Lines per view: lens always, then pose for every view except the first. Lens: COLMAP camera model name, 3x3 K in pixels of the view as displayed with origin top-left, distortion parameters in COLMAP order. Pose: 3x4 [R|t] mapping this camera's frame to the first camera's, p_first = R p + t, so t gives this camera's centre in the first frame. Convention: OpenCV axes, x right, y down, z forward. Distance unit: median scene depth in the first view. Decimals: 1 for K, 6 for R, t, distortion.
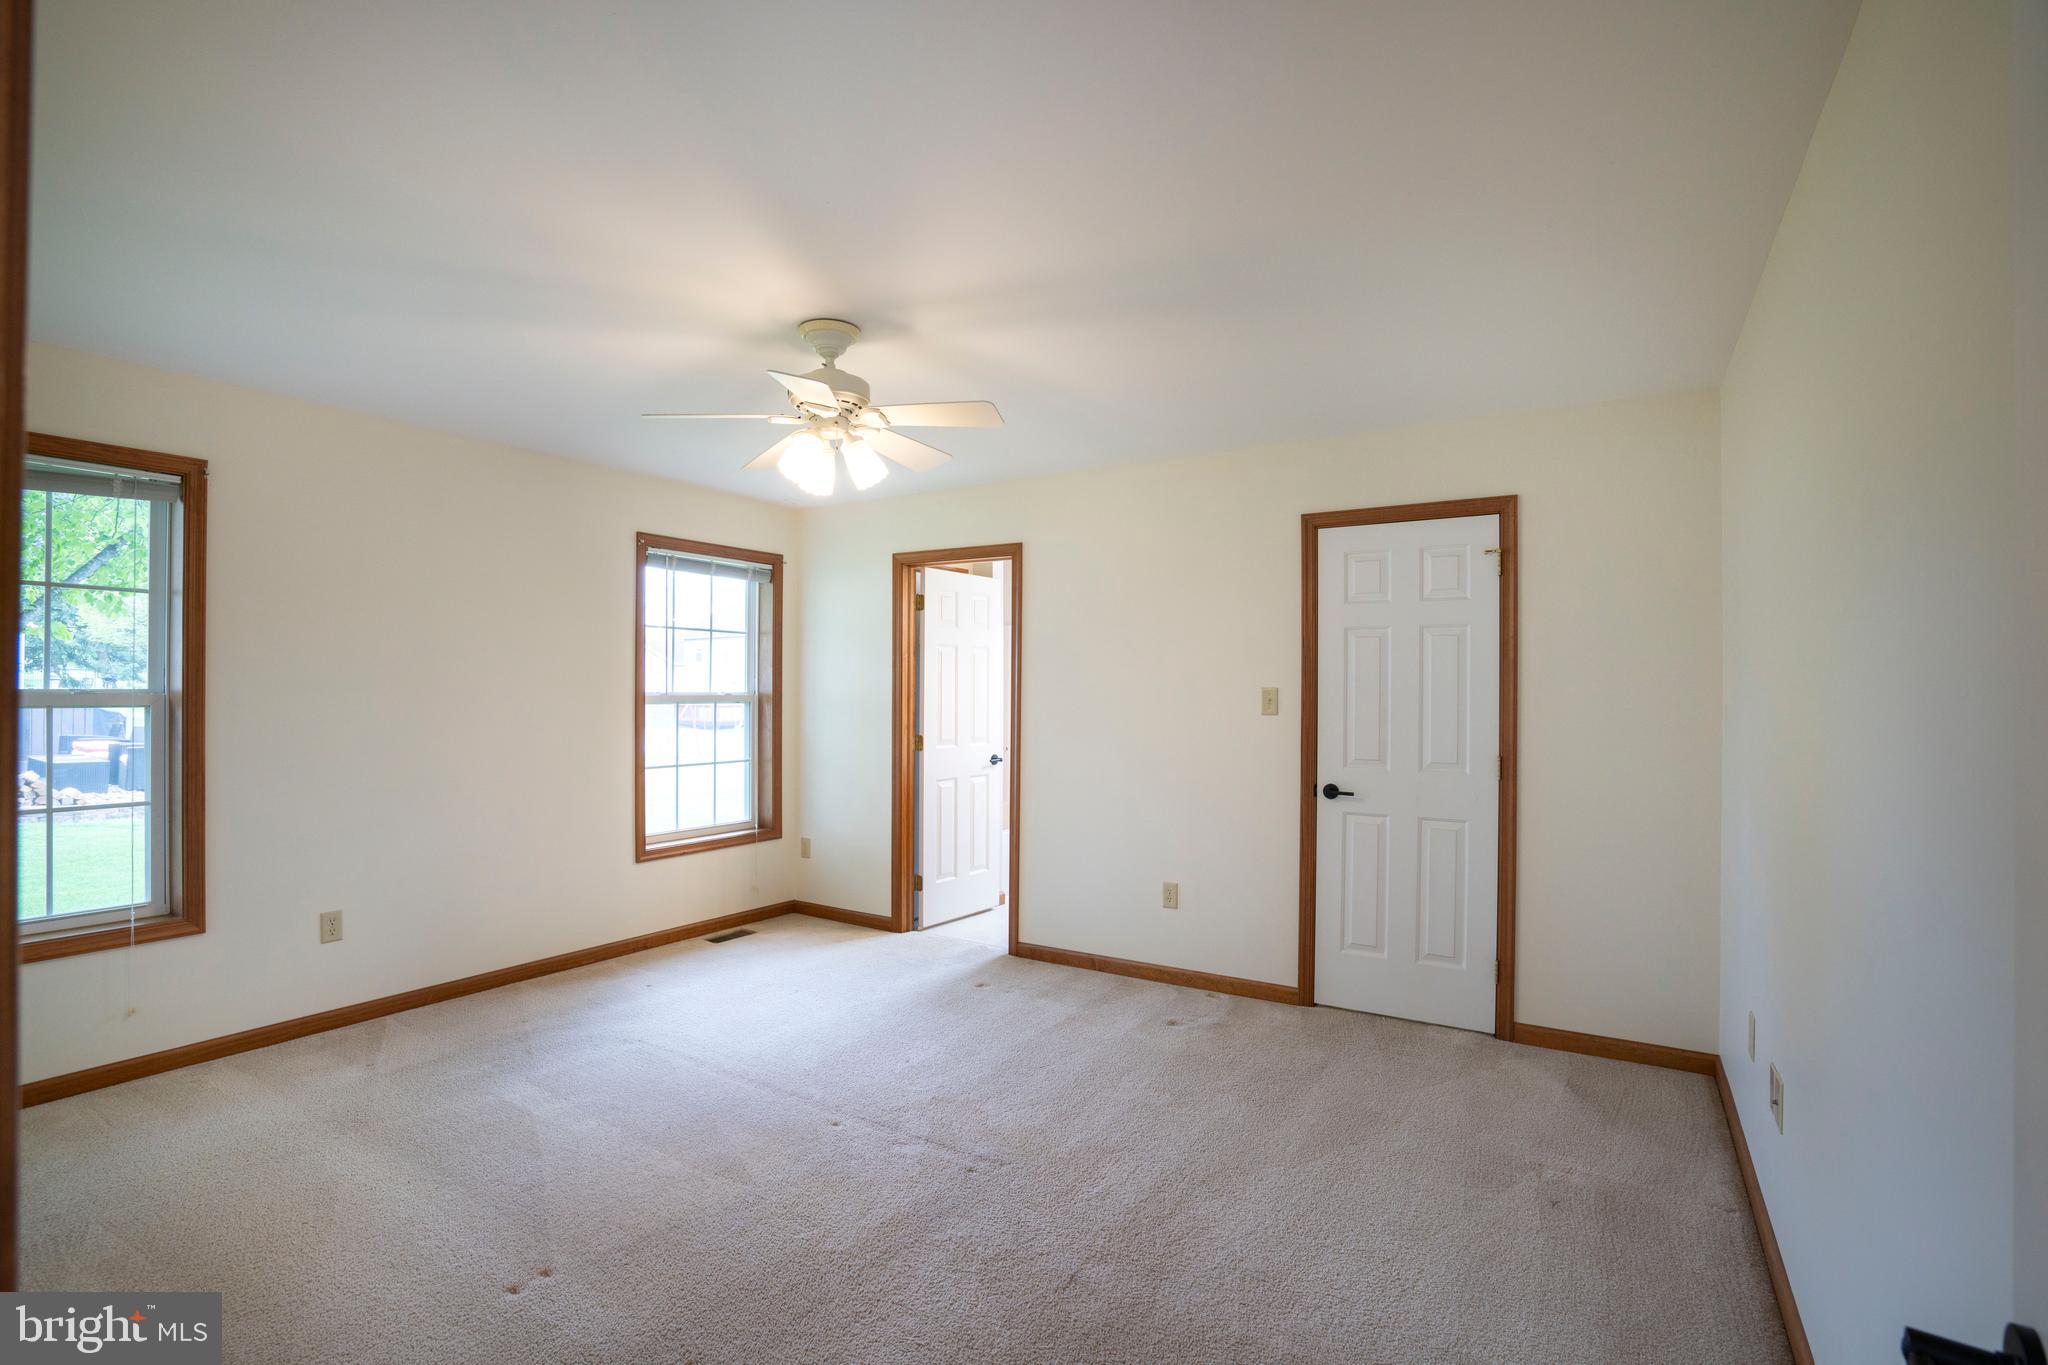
lens RADIAL K [[948.2, 0, 1019.6], [0, 948.2, 687.9], [0, 0, 1]] dist [-0.064319, 0.026572]
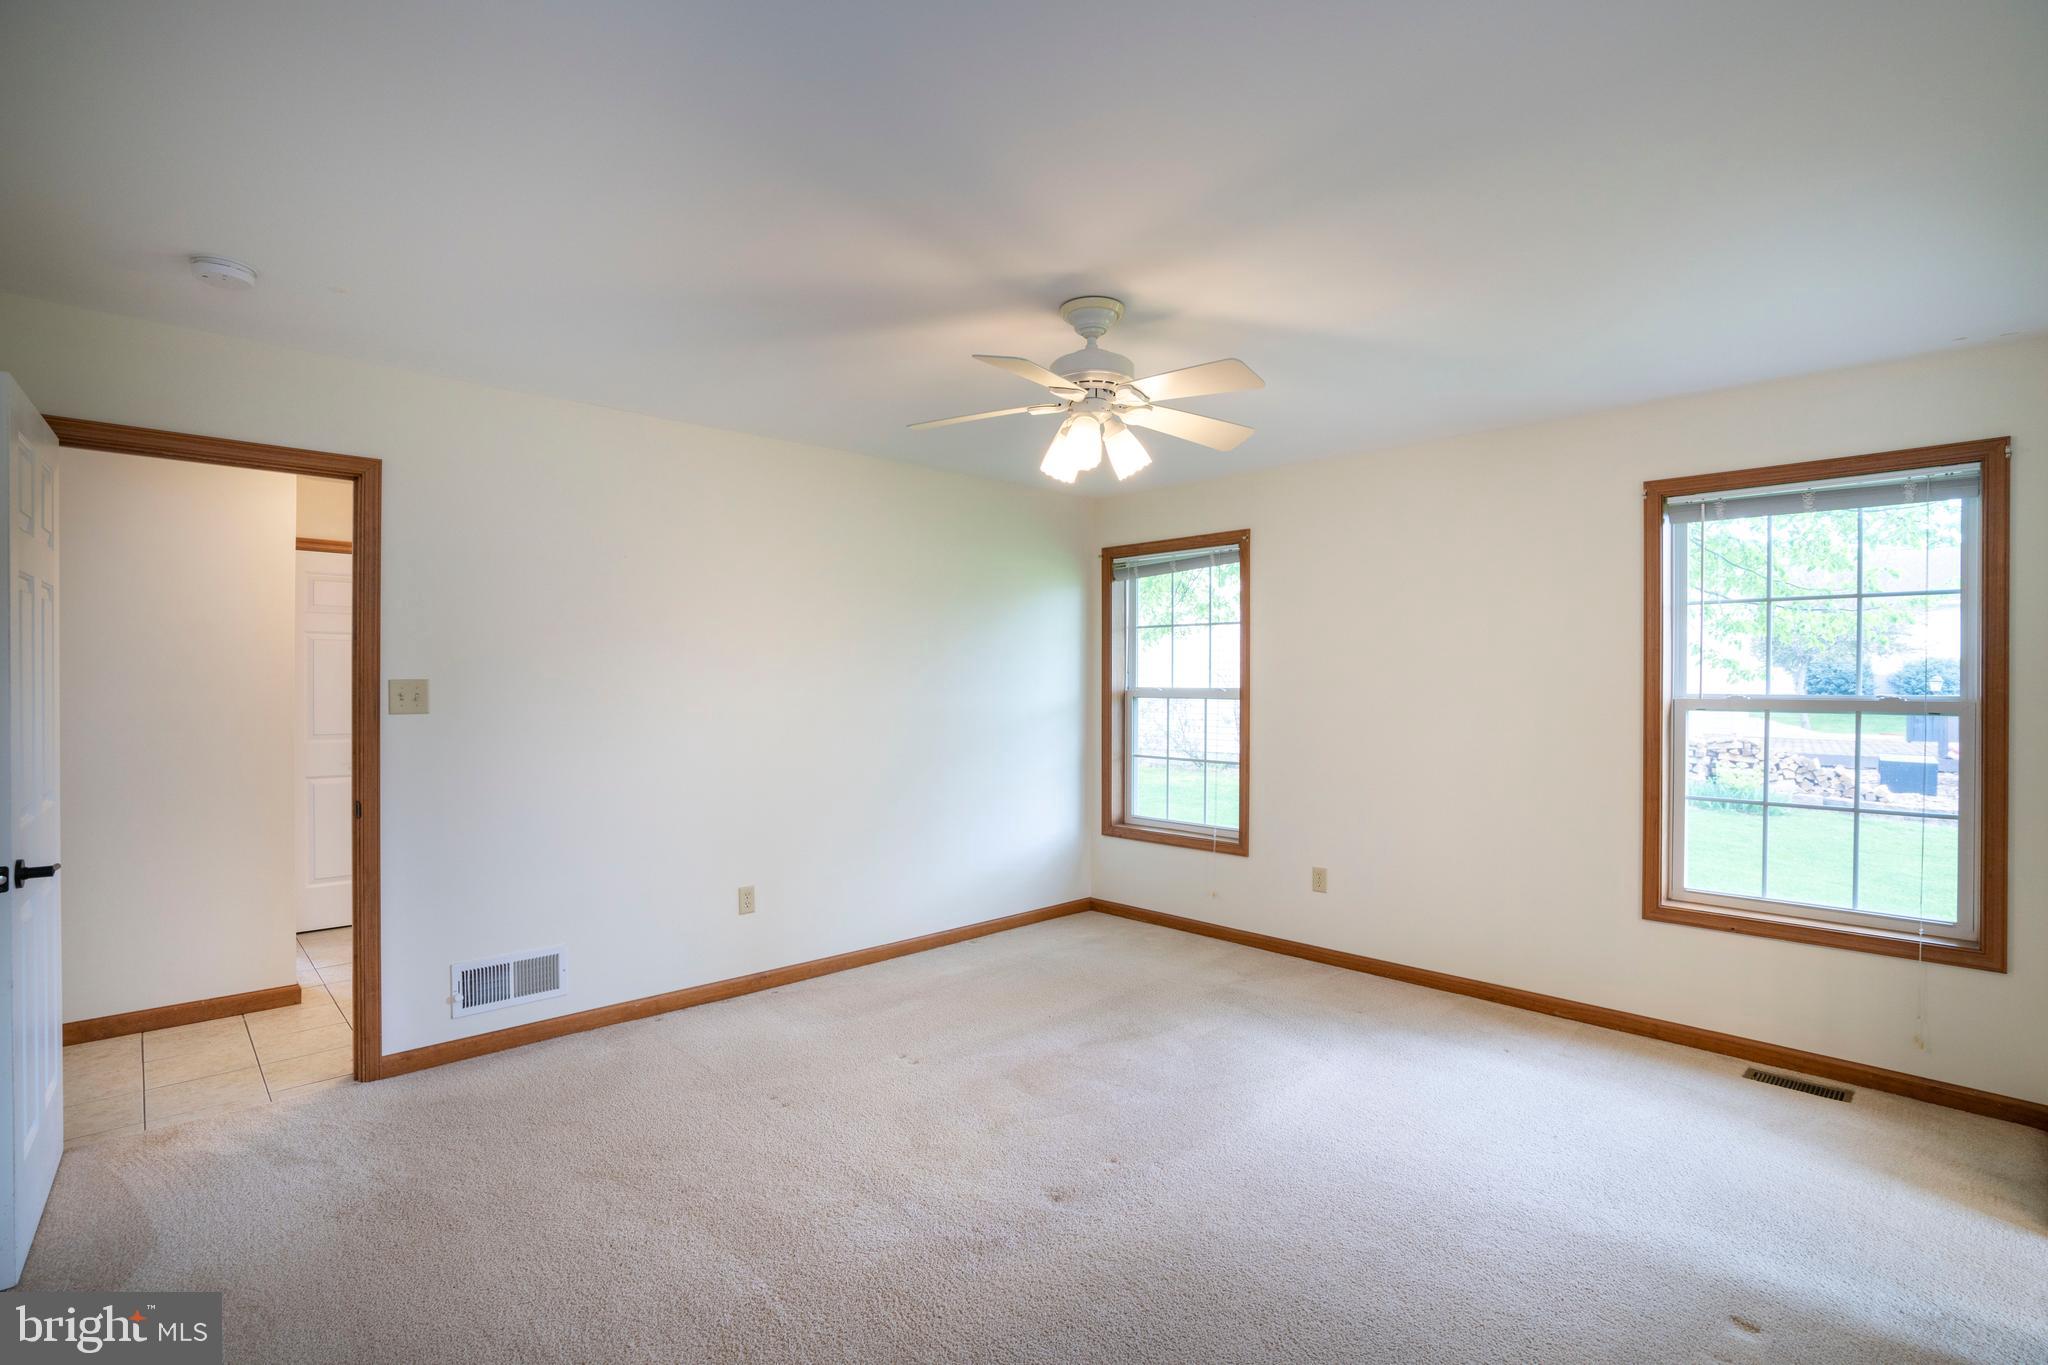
lens RADIAL K [[948.2, 0, 1019.6], [0, 948.2, 687.9], [0, 0, 1]] dist [-0.064319, 0.026572]
pose [[-0.246300, -0.005620, -0.969177, 0.475585], [-0.005277, 0.999976, -0.004457, 0.006237], [0.969179, 0.004017, -0.246324, 0.746589]]
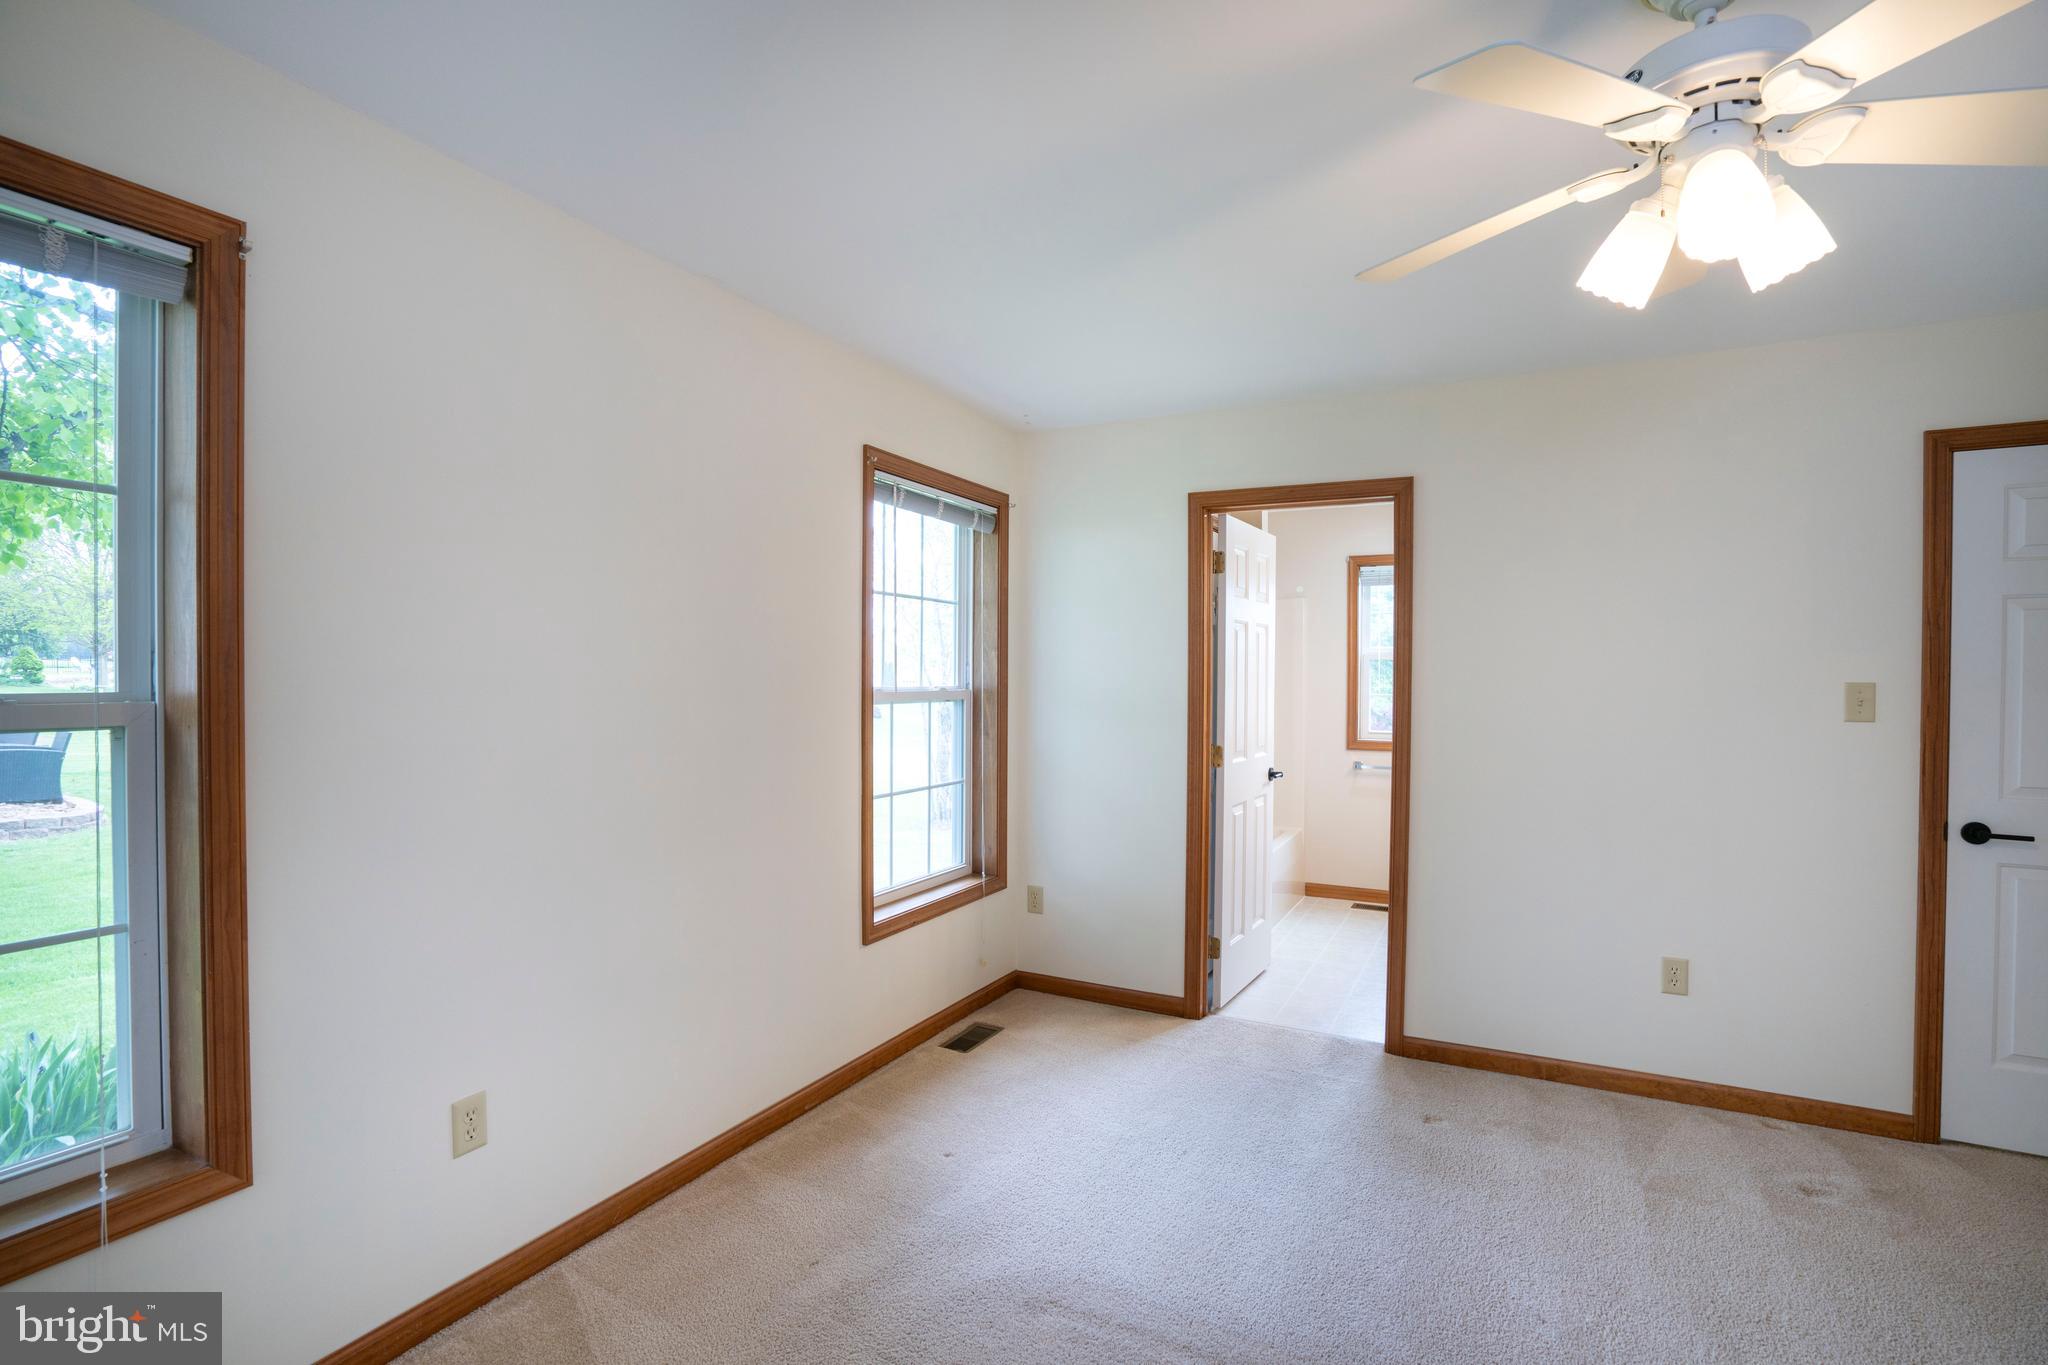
lens RADIAL K [[948.2, 0, 1019.6], [0, 948.2, 687.9], [0, 0, 1]] dist [-0.064319, 0.026572]
pose [[0.996823, -0.001753, 0.079632, -0.379254], [0.000526, 0.999881, 0.015427, -0.006578], [-0.079649, -0.015336, 0.996705, 0.352148]]
